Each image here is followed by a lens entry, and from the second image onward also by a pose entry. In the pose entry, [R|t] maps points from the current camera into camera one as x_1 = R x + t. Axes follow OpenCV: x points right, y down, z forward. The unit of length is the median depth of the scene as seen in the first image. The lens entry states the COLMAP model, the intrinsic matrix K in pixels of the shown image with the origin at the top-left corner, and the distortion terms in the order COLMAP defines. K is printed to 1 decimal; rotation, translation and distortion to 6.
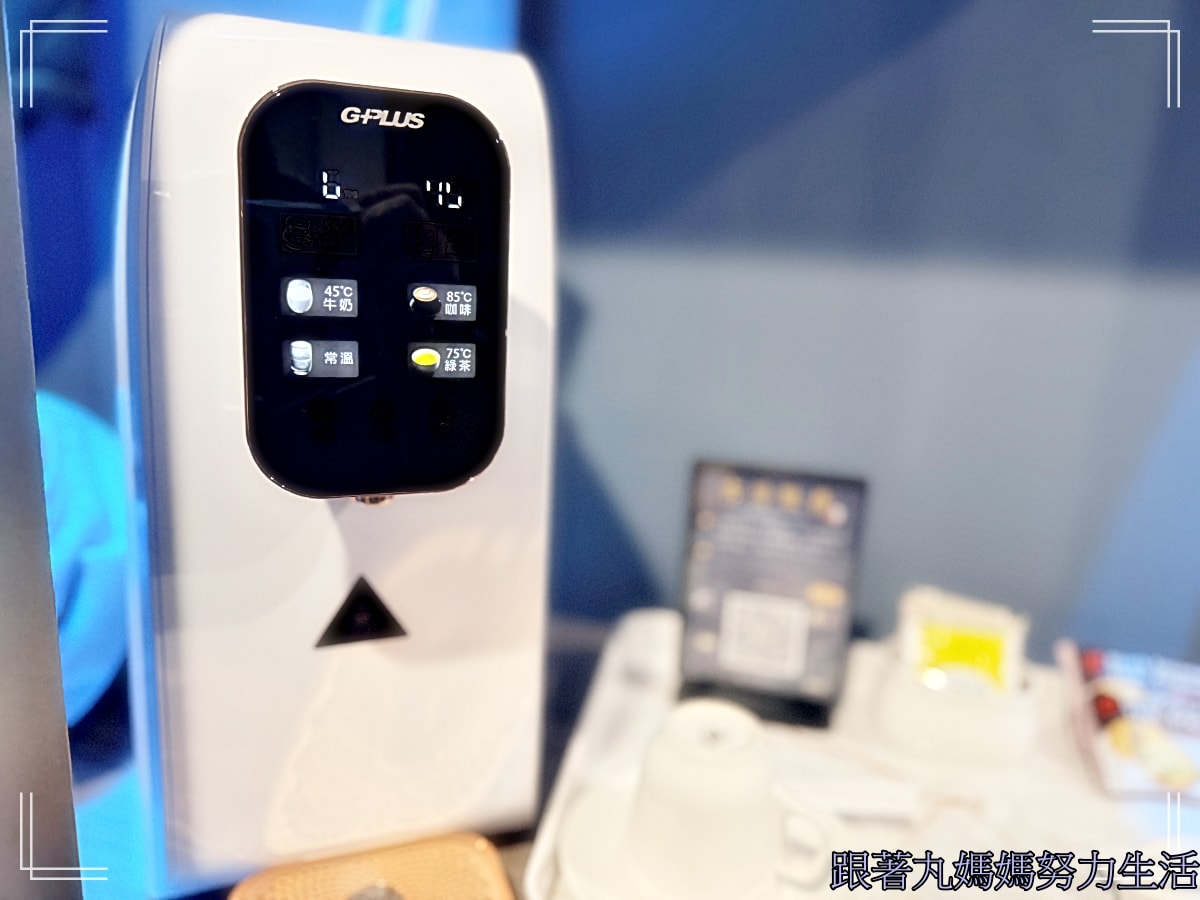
lens RADIAL K [[987.2, 0, 600.0], [0, 987.2, 450.0], [0, 0, 1]] dist [-0.001234, -0.001507]
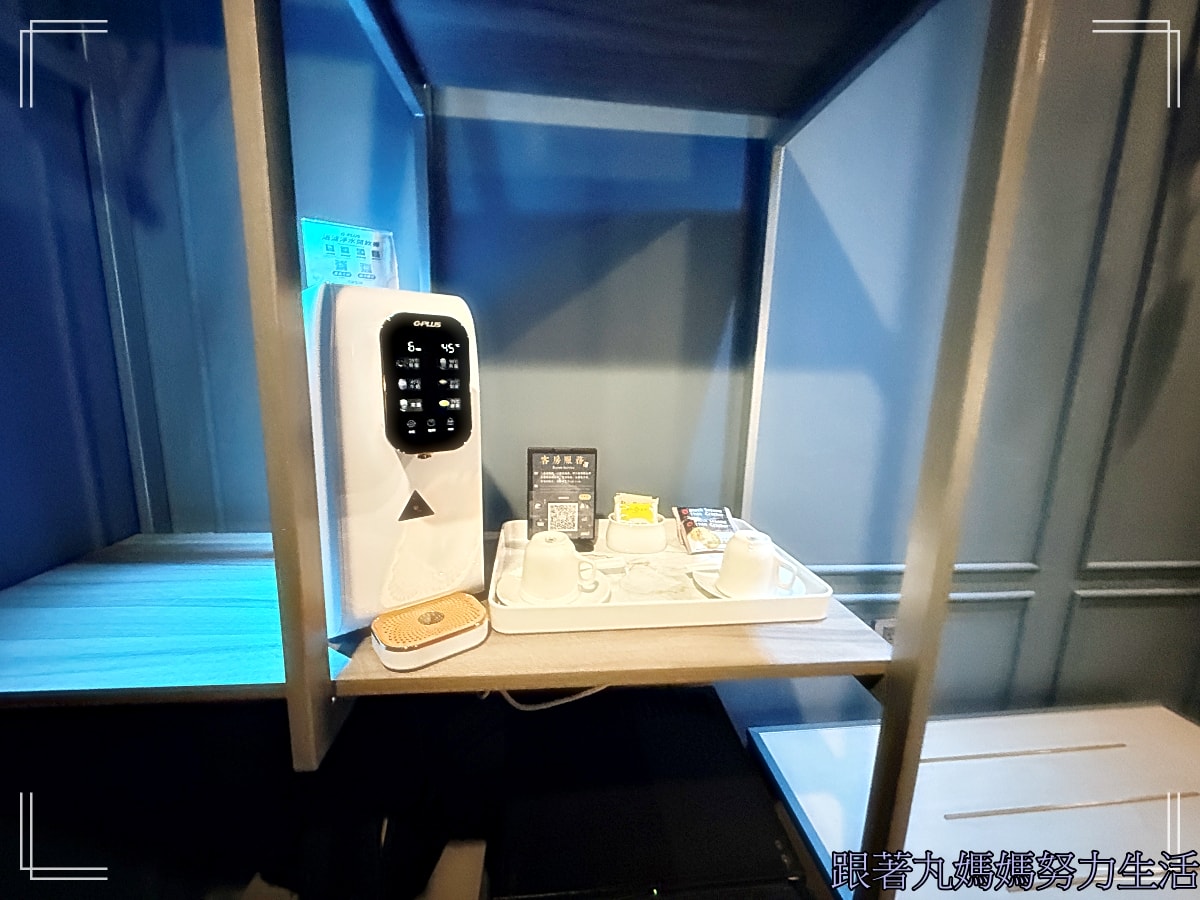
lens RADIAL K [[483.8, 0, 600.0], [0, 483.8, 450.0], [0, 0, 1]] dist [0.000069, 0.000005]
pose [[0.958541, -0.096337, 0.268174, -0.101914], [0.106006, 0.994127, -0.021777, 0.096185], [-0.264501, 0.049303, 0.963124, -0.387301]]
